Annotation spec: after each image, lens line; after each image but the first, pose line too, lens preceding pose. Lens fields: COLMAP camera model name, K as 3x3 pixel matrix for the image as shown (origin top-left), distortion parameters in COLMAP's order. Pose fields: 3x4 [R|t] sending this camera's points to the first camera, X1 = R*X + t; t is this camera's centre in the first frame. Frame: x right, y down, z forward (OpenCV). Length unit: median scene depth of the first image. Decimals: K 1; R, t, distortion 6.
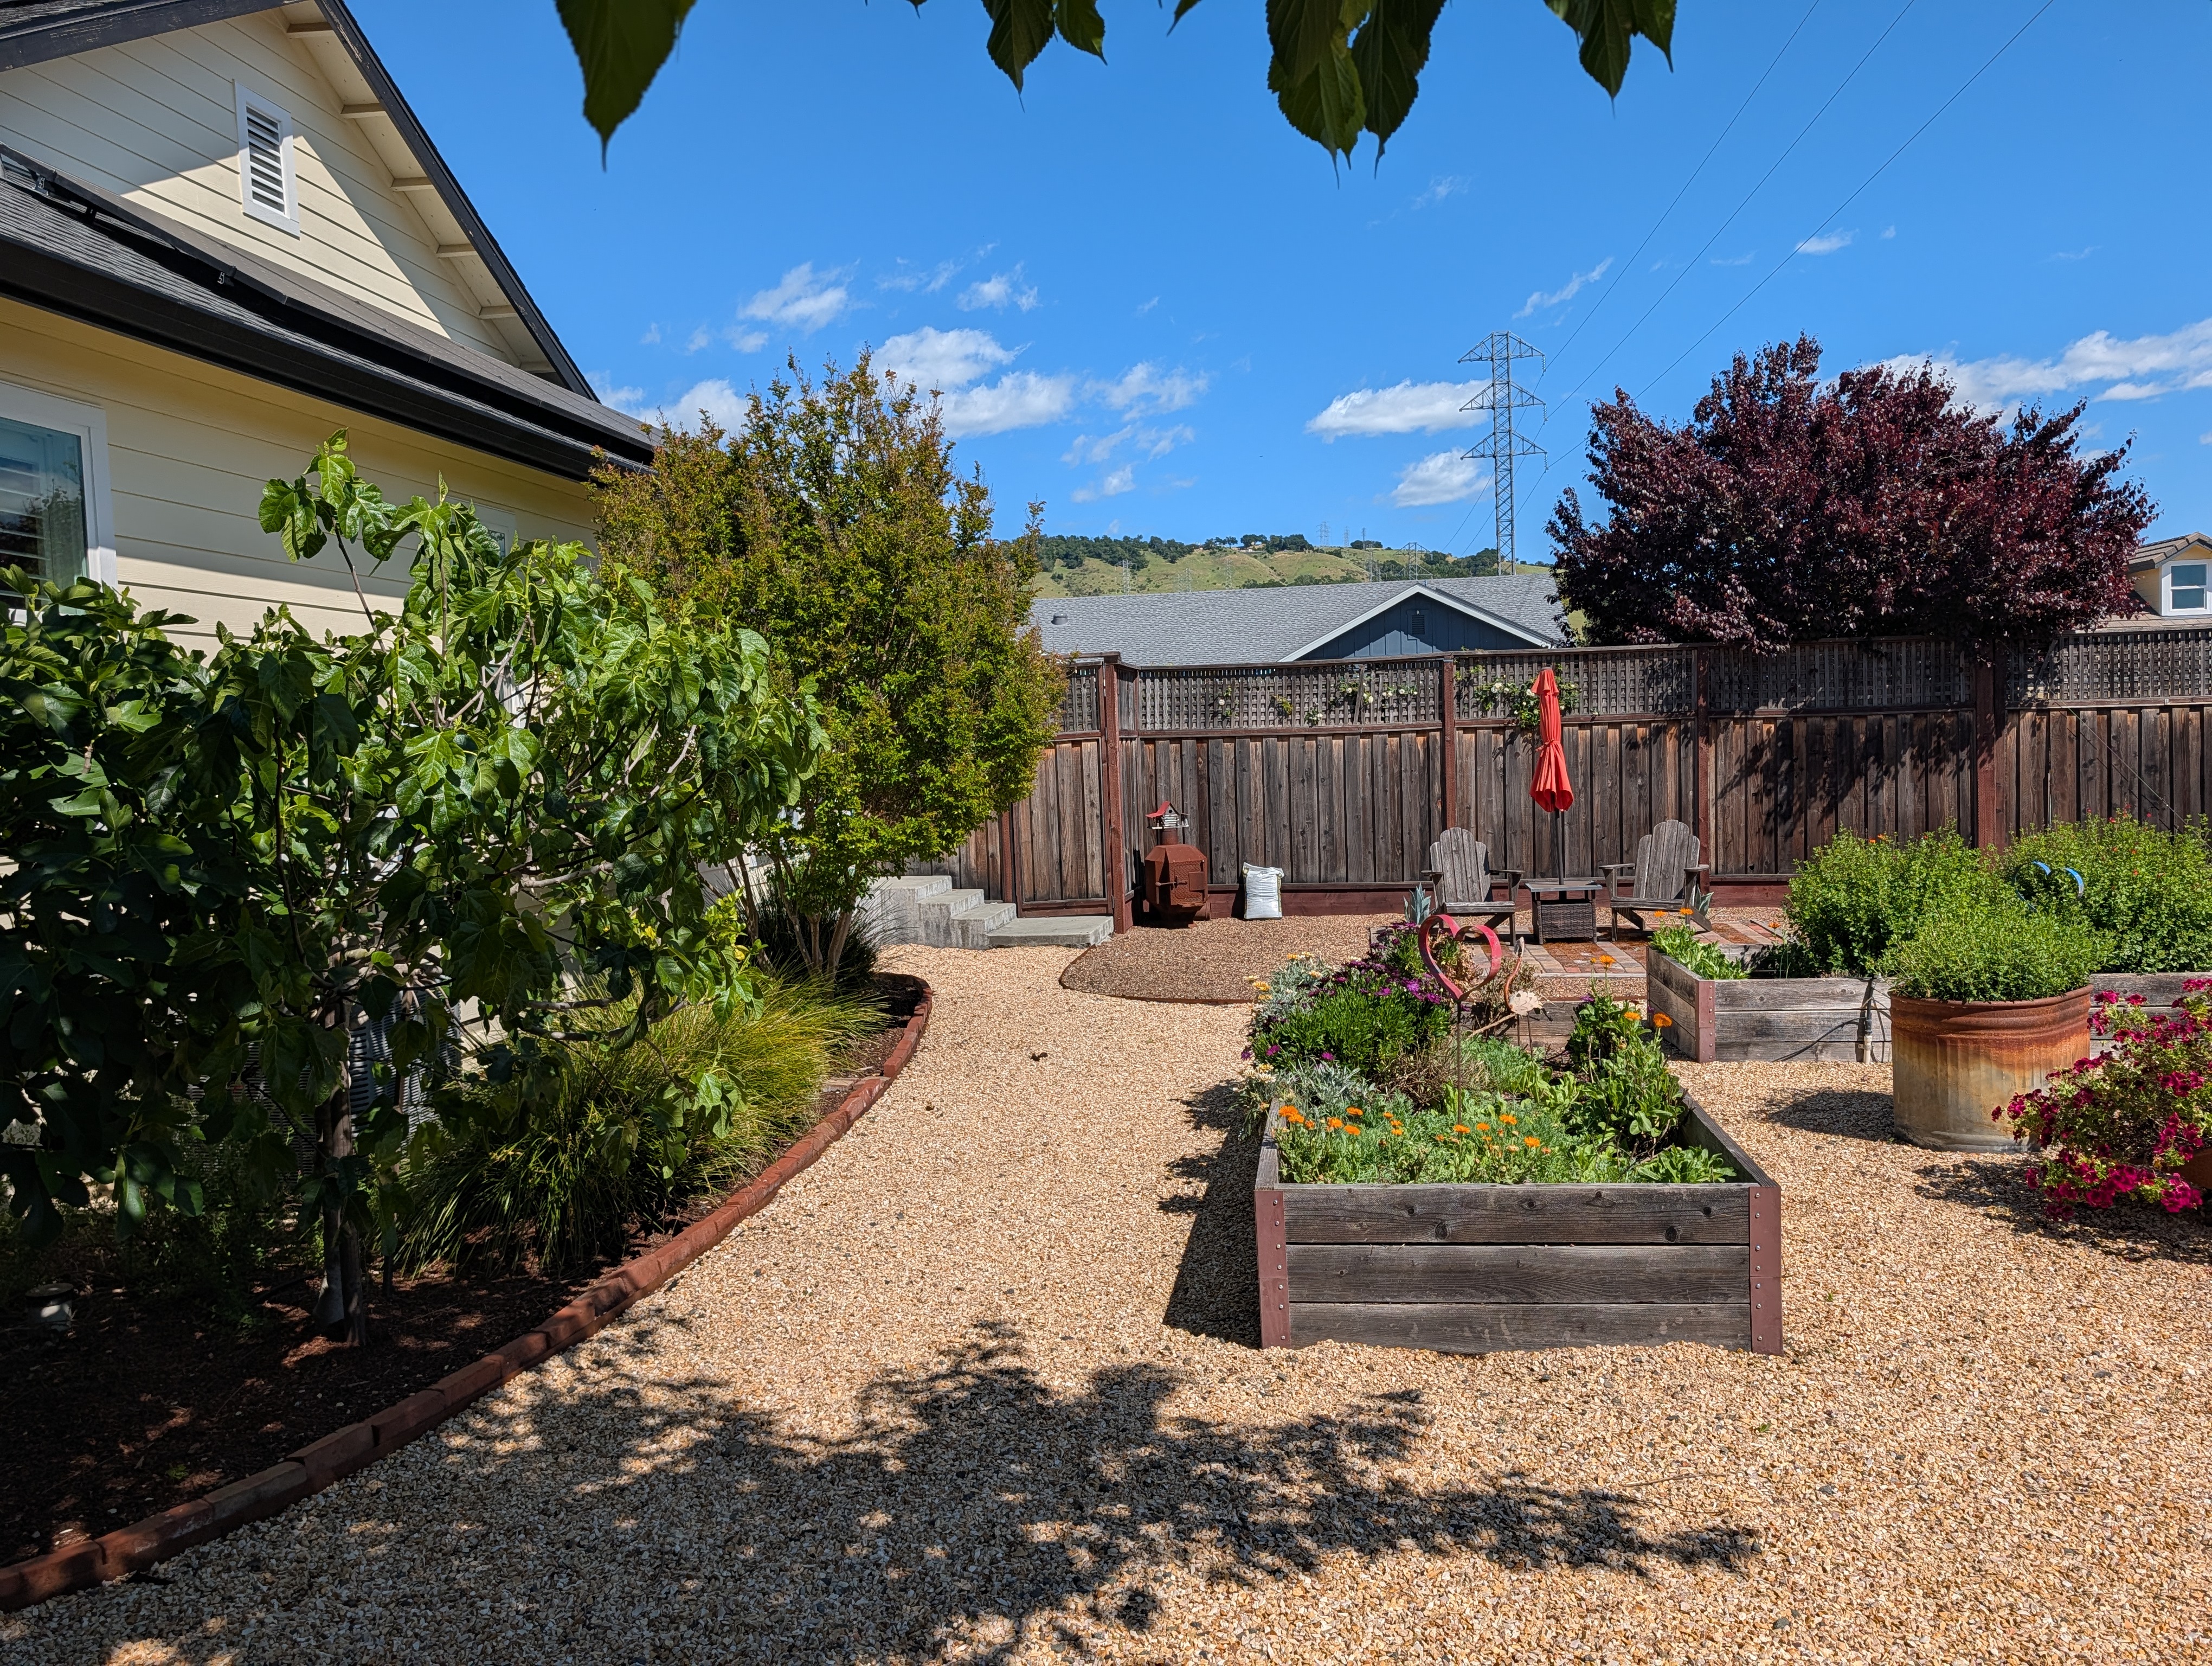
lens RADIAL K [[1620.7, 0, 1114.9], [0, 1620.7, 815.6], [0, 0, 1]] dist [0.001939, -0.016398]
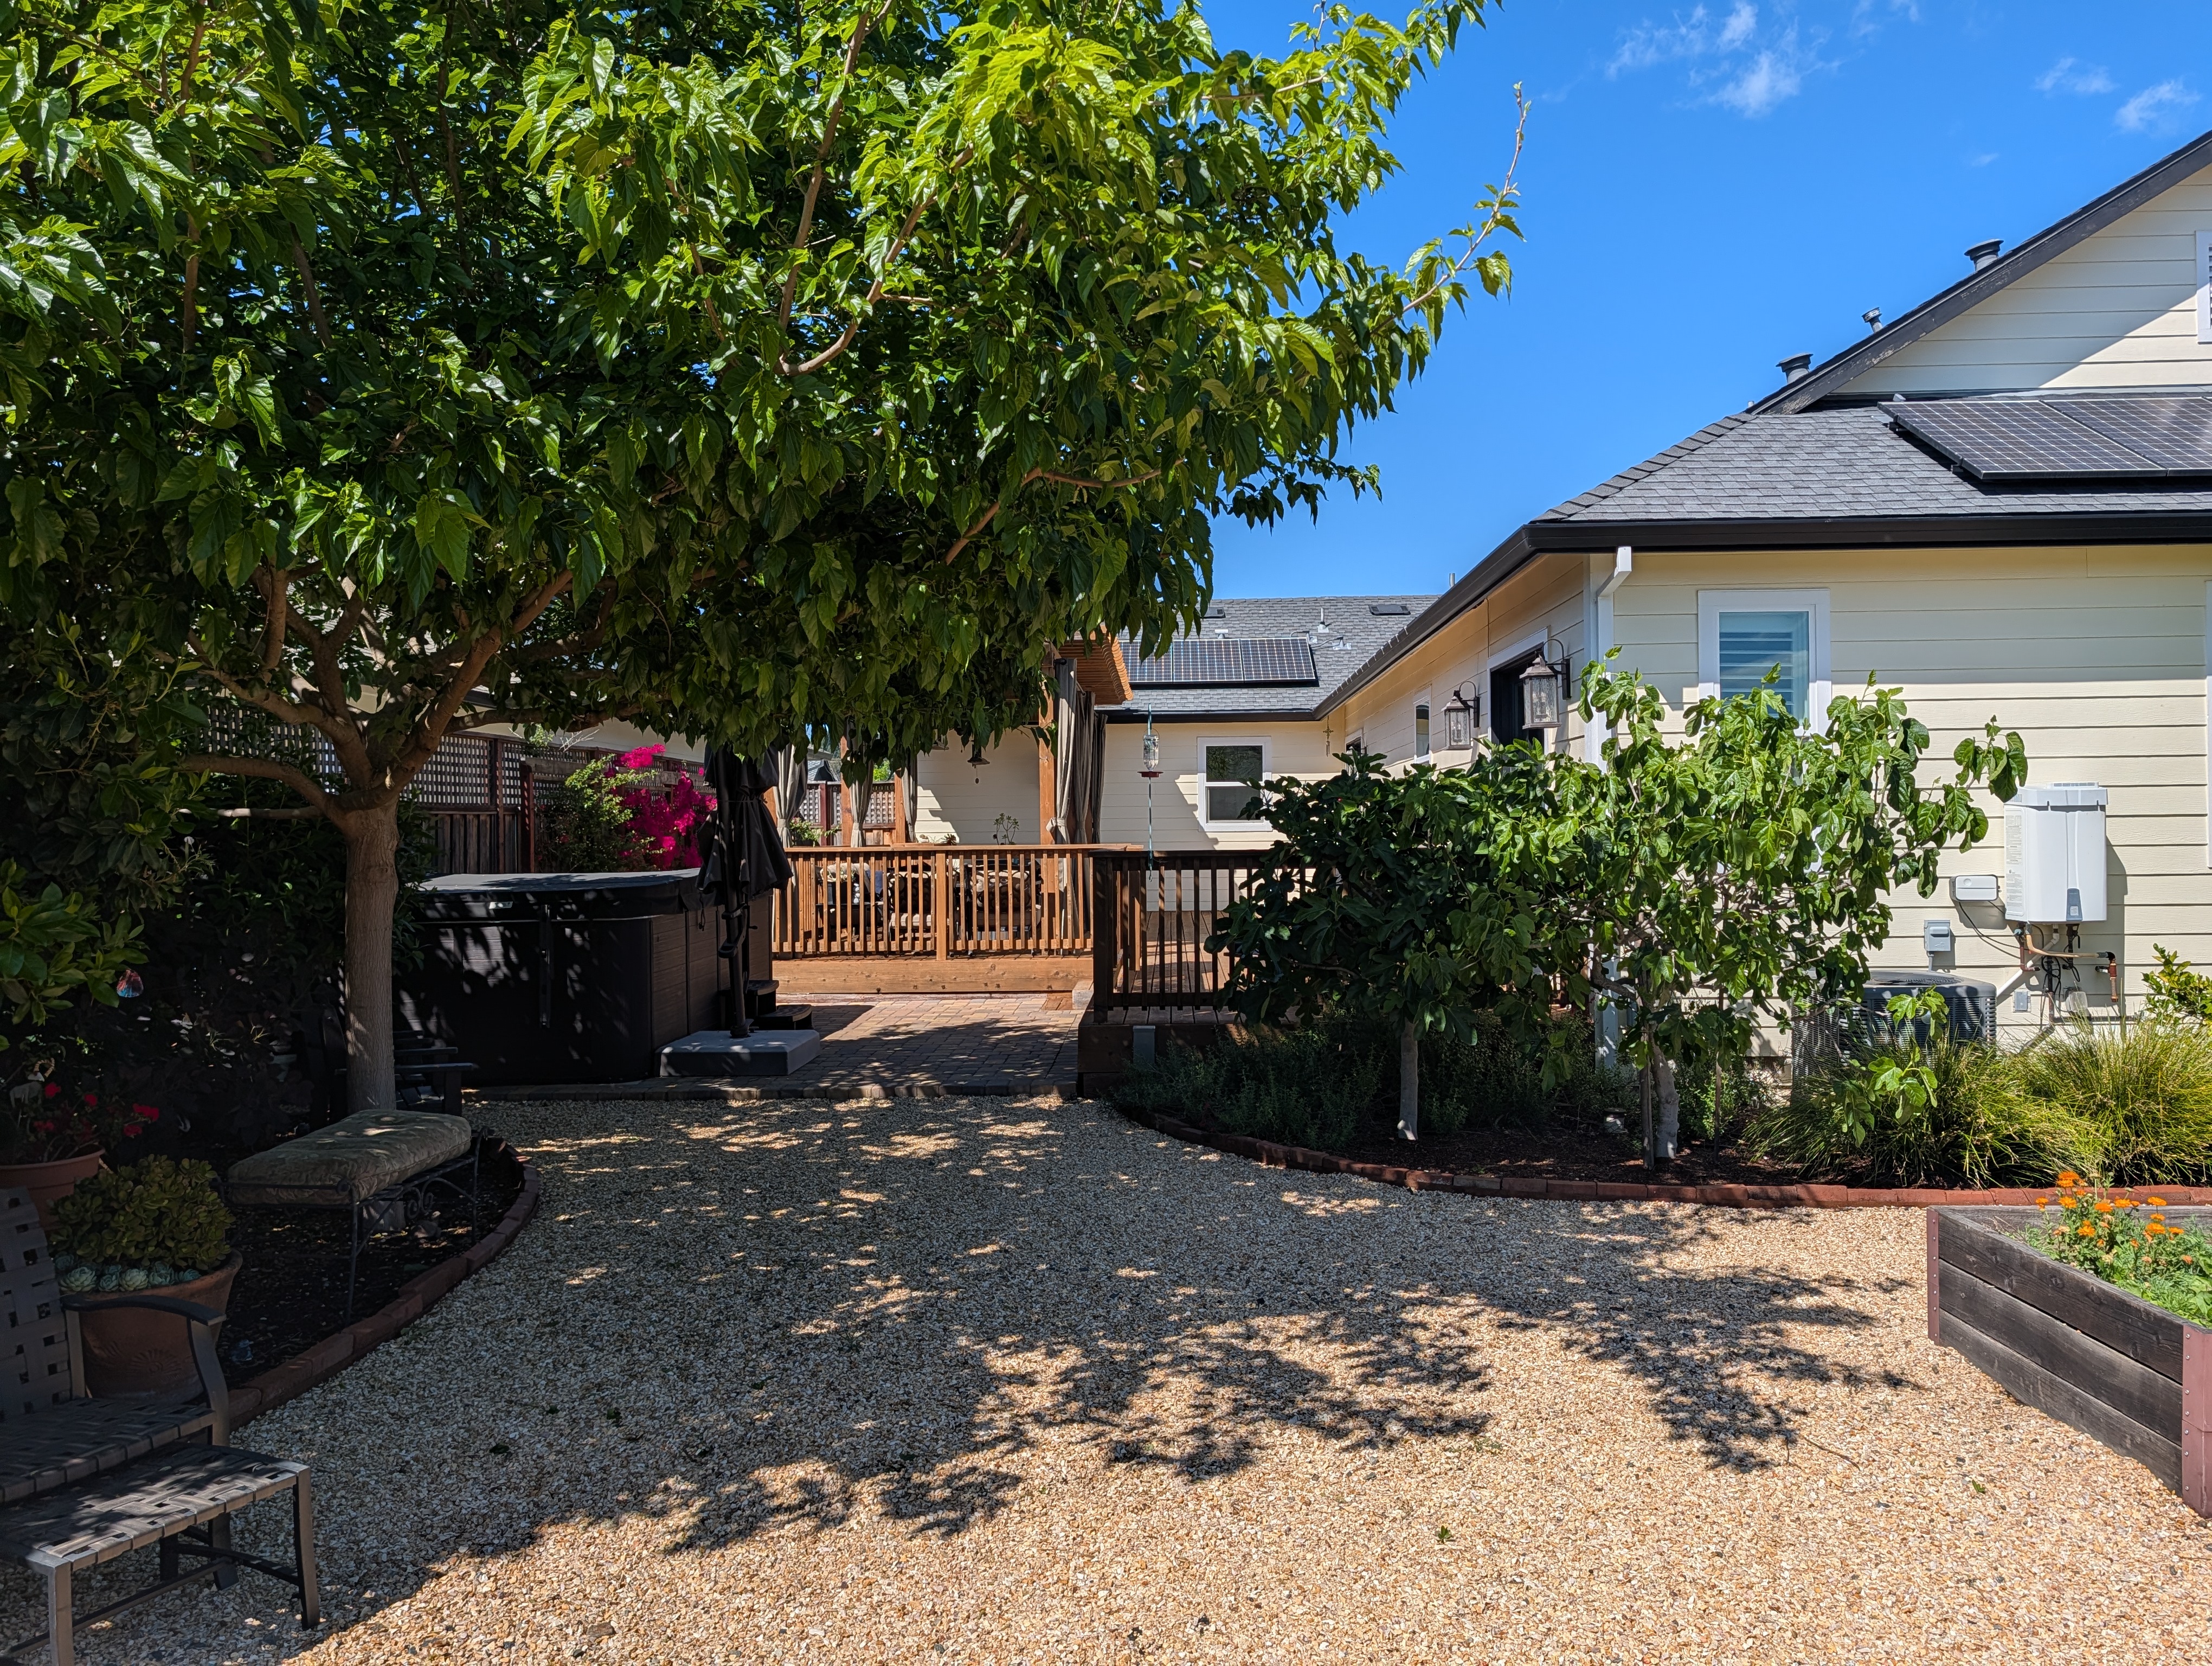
lens RADIAL K [[1566.2, 0, 1106.0], [0, 1566.2, 833.0], [0, 0, 1]] dist [0.004419, -0.002116]
pose [[0.114145, 0.038033, -0.992736, 1.508087], [-0.036863, 0.998741, 0.034024, -0.089538], [0.992780, 0.032711, 0.115404, 0.297719]]
